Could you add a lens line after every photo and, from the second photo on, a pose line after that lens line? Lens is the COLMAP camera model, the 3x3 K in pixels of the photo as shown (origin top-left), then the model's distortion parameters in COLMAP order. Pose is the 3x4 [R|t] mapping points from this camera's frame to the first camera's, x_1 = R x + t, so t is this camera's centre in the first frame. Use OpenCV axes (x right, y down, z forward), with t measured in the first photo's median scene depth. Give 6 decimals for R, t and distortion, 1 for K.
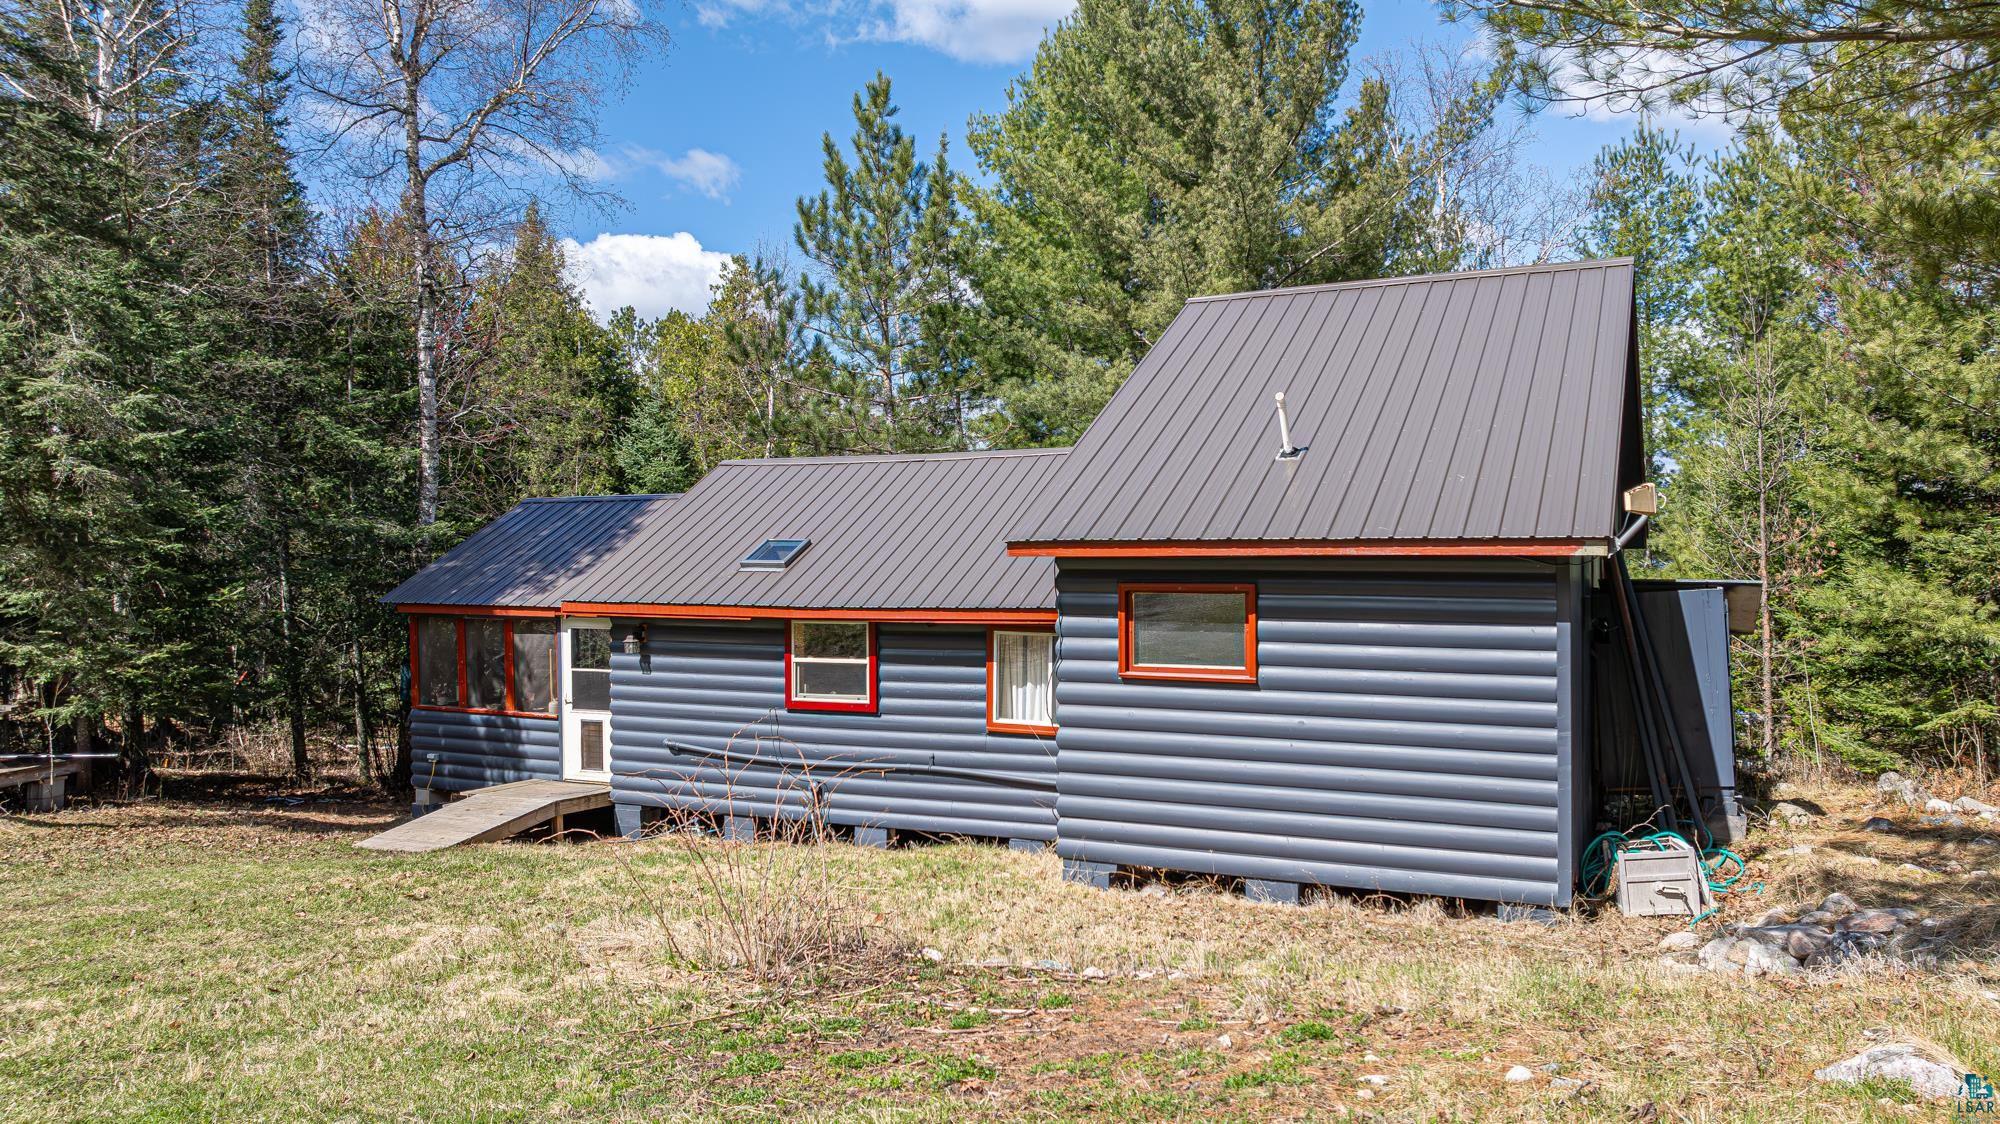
lens RADIAL K [[1415.8, 0, 1015.9], [0, 1415.8, 530.3], [0, 0, 1]] dist [-0.034496, 0.022136]
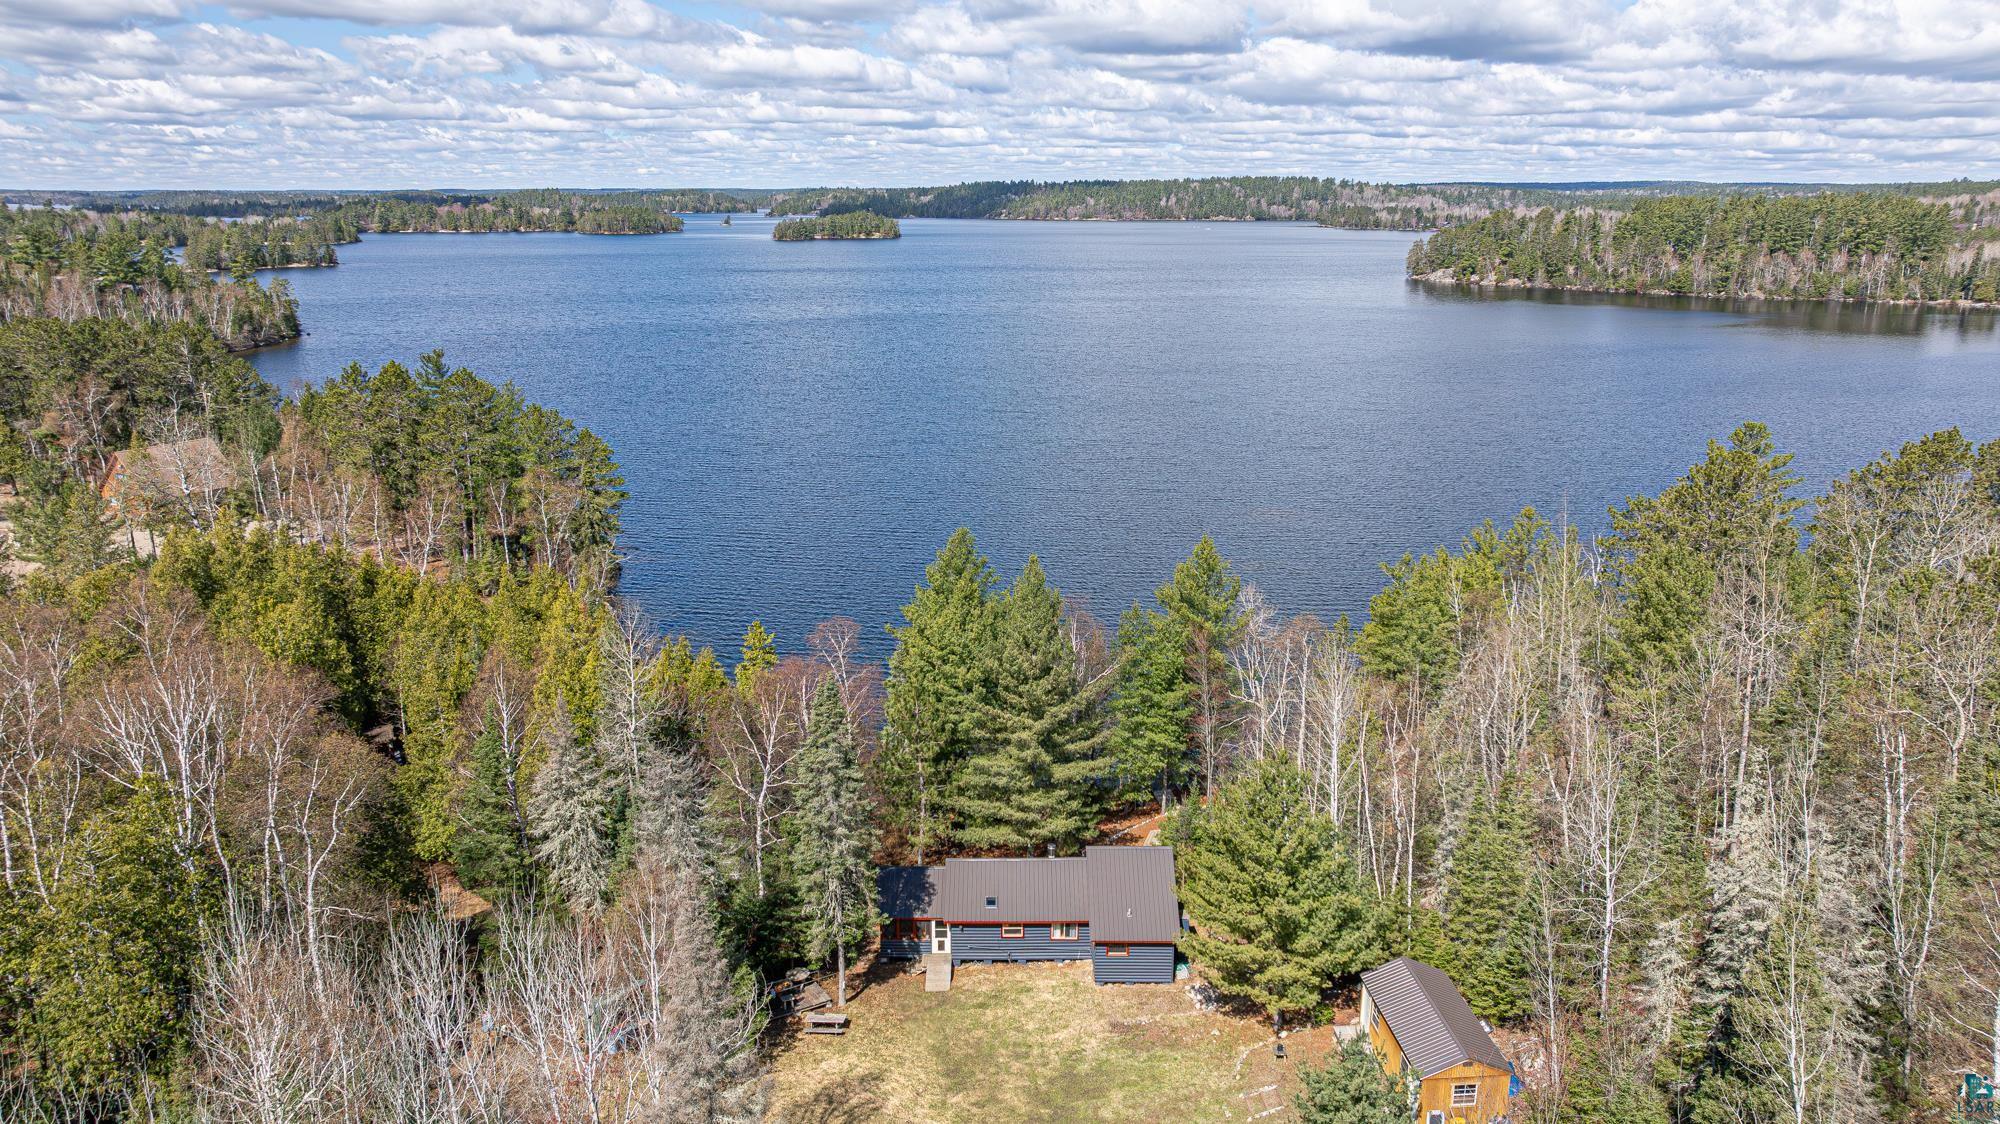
lens RADIAL K [[1415.8, 0, 1009.7], [0, 1415.8, 559.7], [0, 0, 1]] dist [-0.034496, 0.022136]
pose [[0.903984, -0.102948, 0.414988, -1.934239], [-0.014026, 0.962918, 0.269428, -2.313067], [-0.427336, -0.249379, 0.869019, -2.707316]]
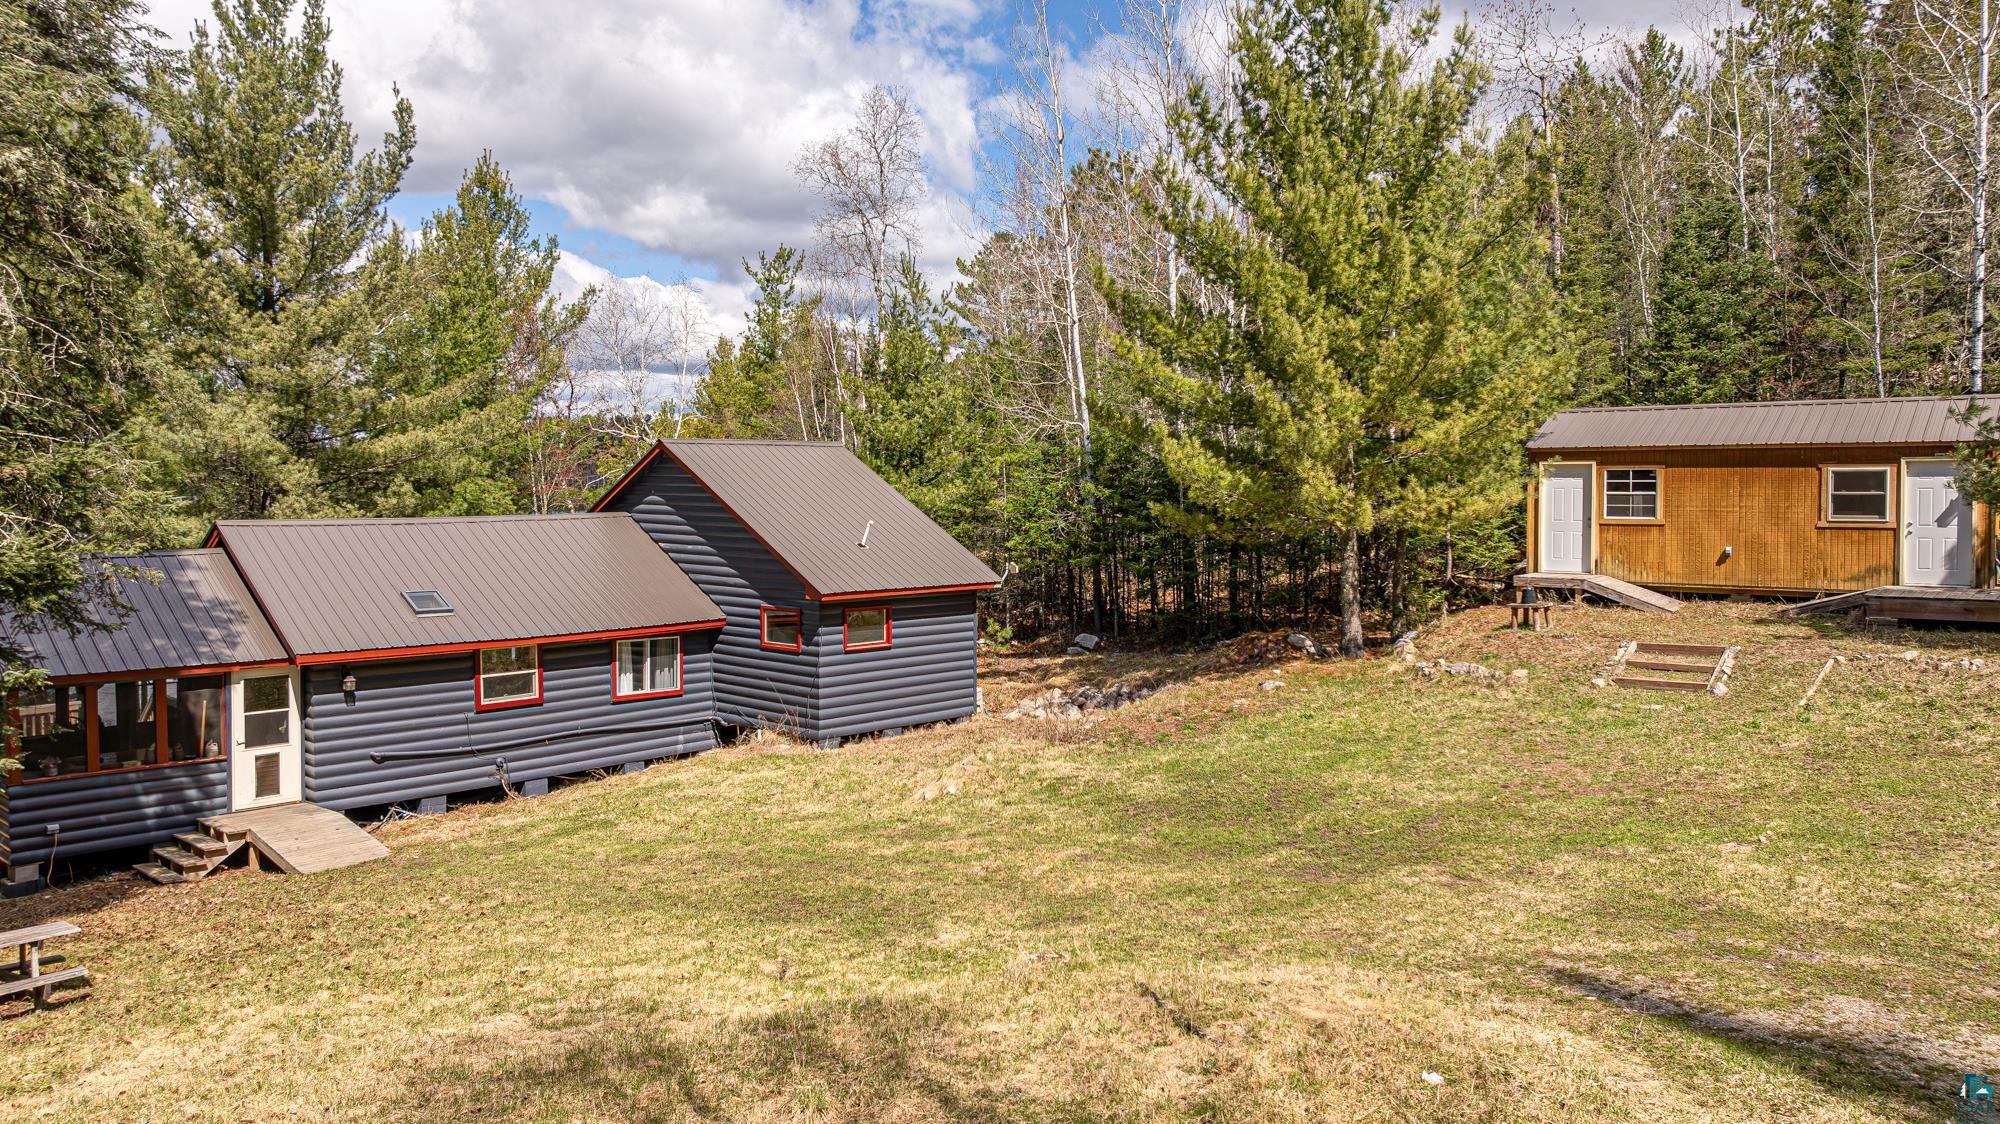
lens RADIAL K [[1415.8, 0, 998.4], [0, 1415.8, 529.8], [0, 0, 1]] dist [-0.034496, 0.022136]
pose [[0.294946, -0.022772, 0.955243, -1.387301], [-0.017523, 0.999419, 0.029236, -0.109602], [-0.955353, -0.025362, 0.294375, 0.086210]]
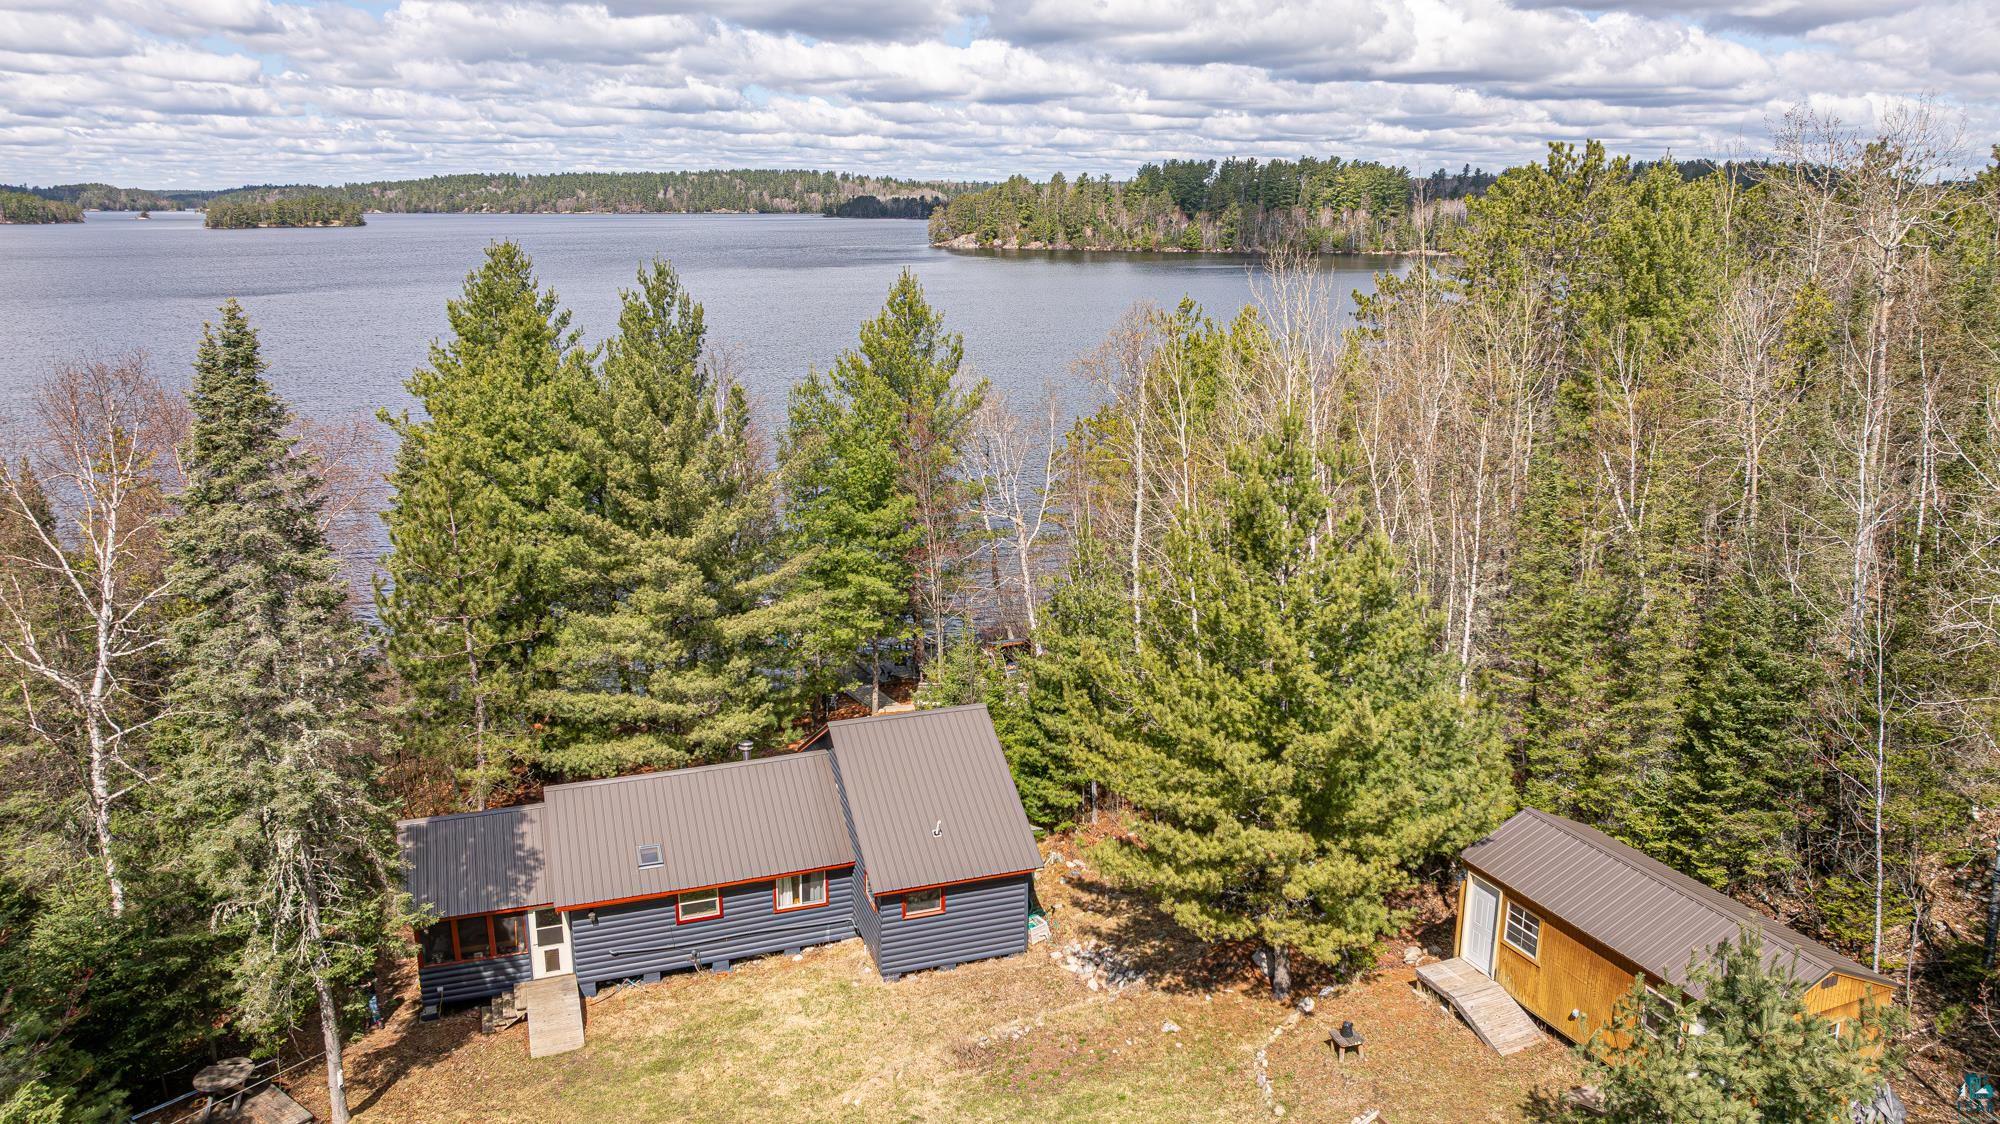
lens RADIAL K [[1415.8, 0, 1017.5], [0, 1415.8, 581.3], [0, 0, 1]] dist [-0.034496, 0.022136]
pose [[0.703797, -0.176550, 0.688113, -1.270051], [-0.023447, 0.962326, 0.270886, -1.057464], [-0.710014, -0.206783, 0.673142, -0.825080]]
